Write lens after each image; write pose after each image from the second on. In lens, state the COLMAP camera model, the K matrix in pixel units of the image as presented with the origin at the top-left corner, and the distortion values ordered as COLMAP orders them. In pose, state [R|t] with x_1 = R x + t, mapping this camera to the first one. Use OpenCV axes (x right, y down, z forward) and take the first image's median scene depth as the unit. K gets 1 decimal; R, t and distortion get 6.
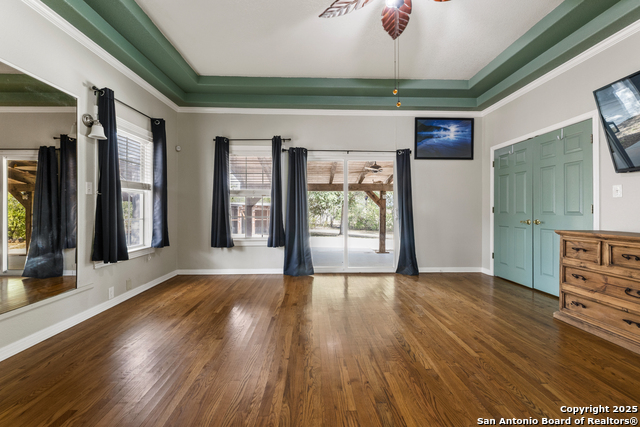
lens RADIAL K [[267.6, 0, 320.9], [0, 267.6, 215.5], [0, 0, 1]] dist [-0.001612, -0.000078]
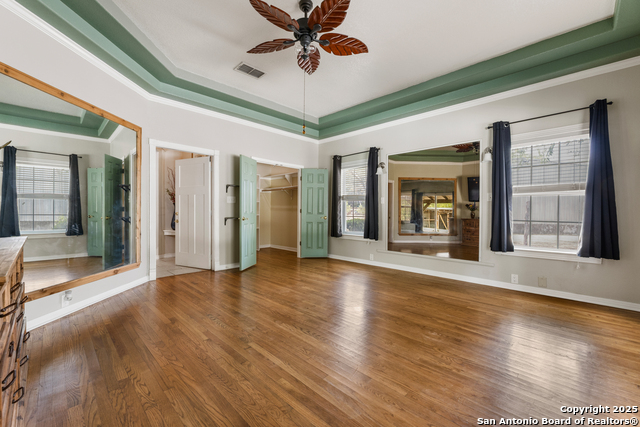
lens RADIAL K [[267.6, 0, 320.9], [0, 267.6, 215.5], [0, 0, 1]] dist [-0.001612, -0.000078]
pose [[-0.730353, 0.006197, -0.683042, 0.983070], [-0.017910, 0.999441, 0.028218, -0.032096], [0.682835, 0.032842, -0.729834, 1.743779]]
